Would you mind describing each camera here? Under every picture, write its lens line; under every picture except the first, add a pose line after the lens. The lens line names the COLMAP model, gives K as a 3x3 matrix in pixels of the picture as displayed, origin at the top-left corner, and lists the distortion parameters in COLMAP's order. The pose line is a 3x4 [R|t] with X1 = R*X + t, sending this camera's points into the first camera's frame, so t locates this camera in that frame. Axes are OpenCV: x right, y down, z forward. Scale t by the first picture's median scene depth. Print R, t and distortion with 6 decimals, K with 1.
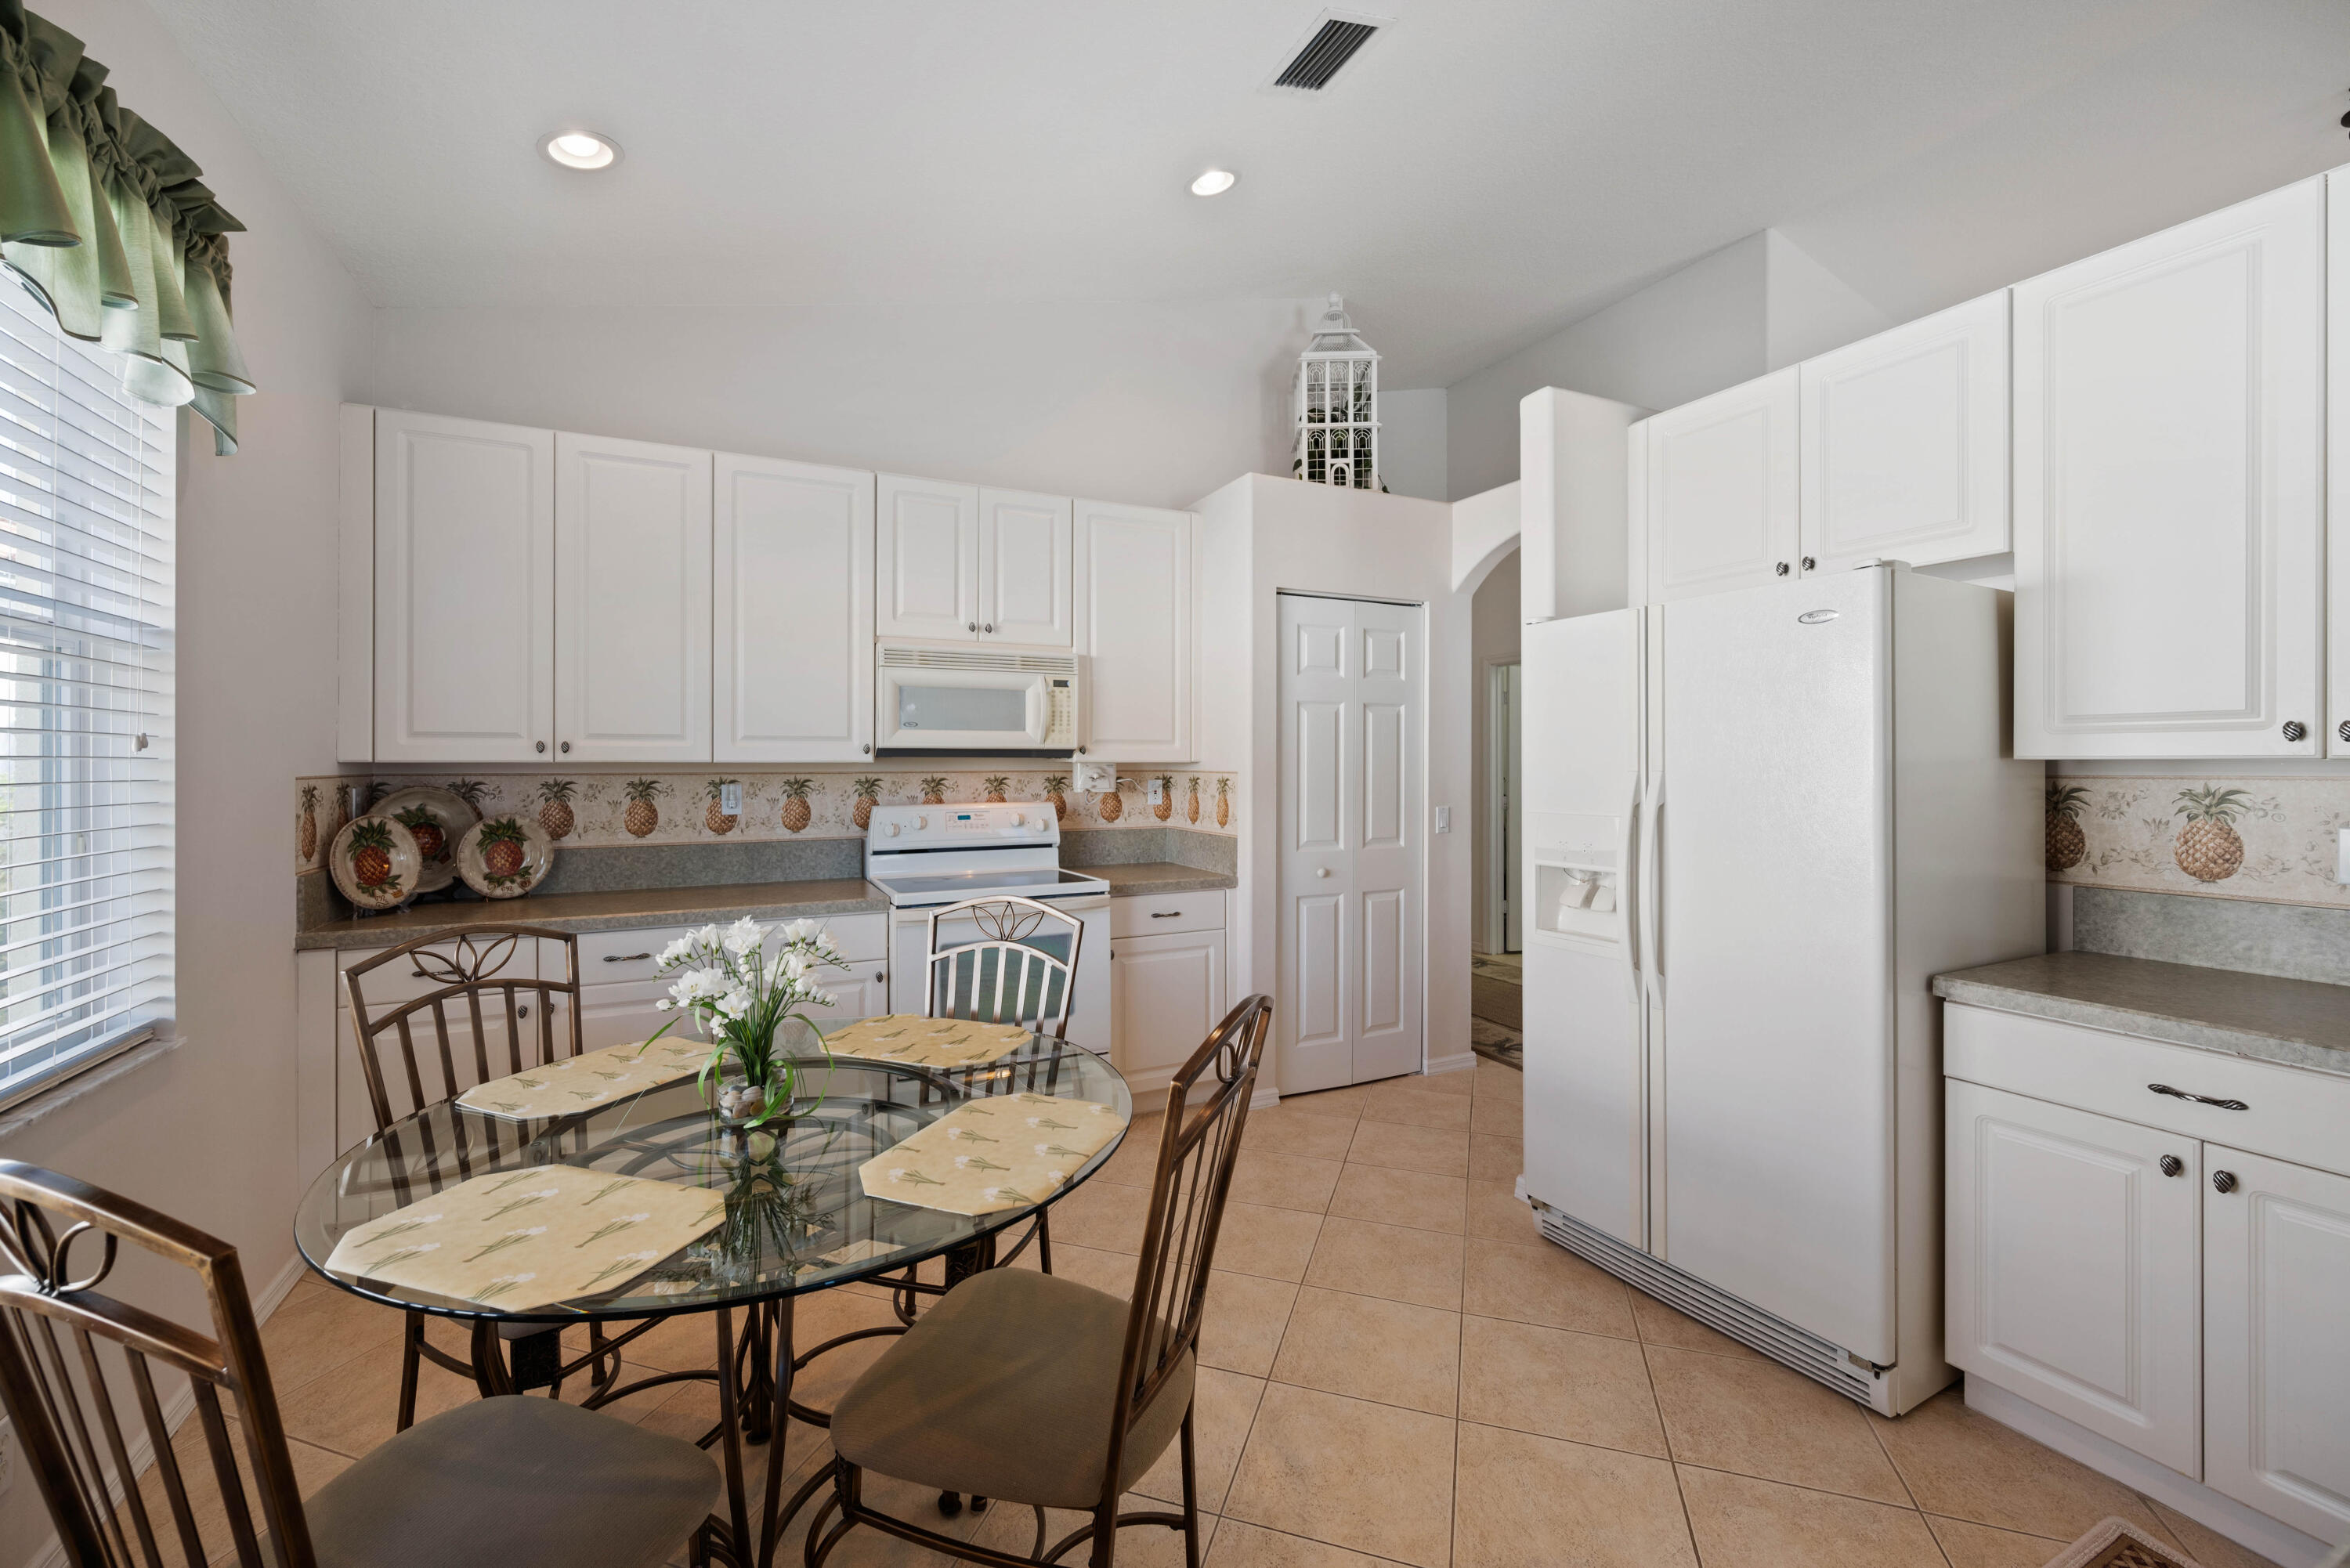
lens RADIAL K [[948.9, 0, 1170.0], [0, 948.9, 763.1], [0, 0, 1]] dist [-0.000270, -0.000352]
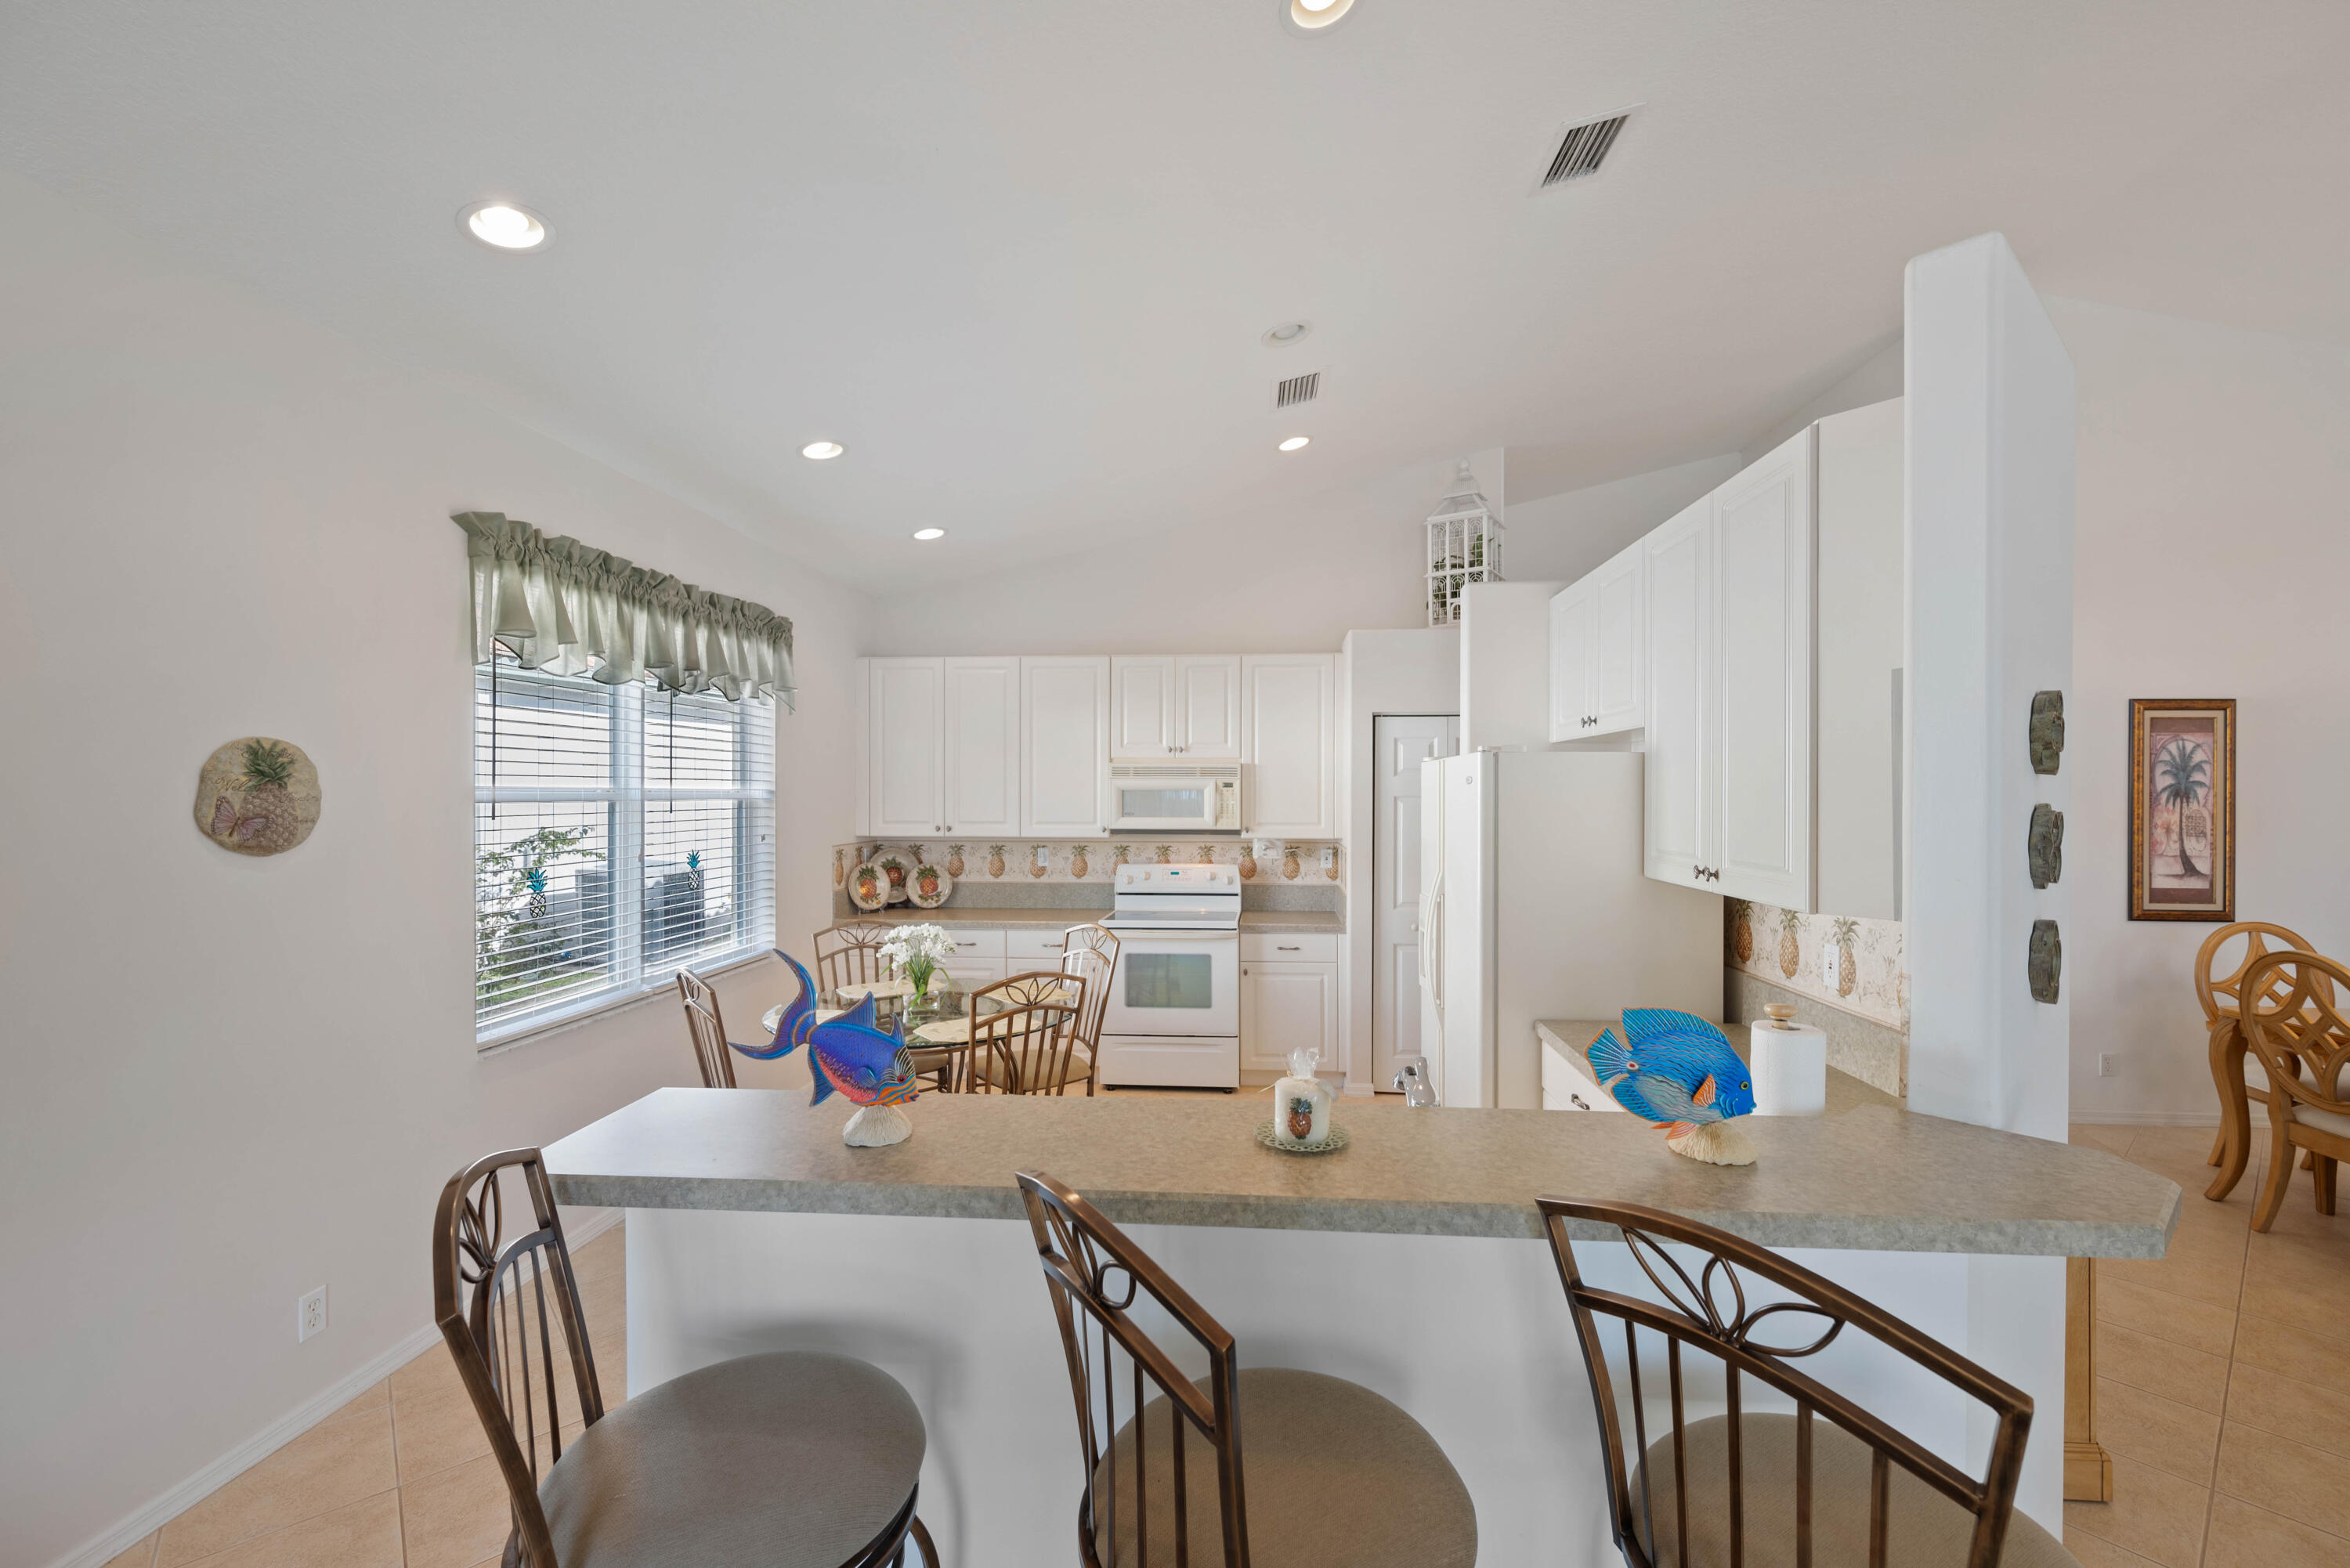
lens RADIAL K [[969.8, 0, 1189.5], [0, 969.8, 797.5], [0, 0, 1]] dist [-0.000332, -0.000131]
pose [[0.862016, 0.004360, -0.506863, 0.639792], [-0.002281, 0.999986, 0.004722, -0.077255], [0.506877, -0.002915, 0.862014, -0.344778]]
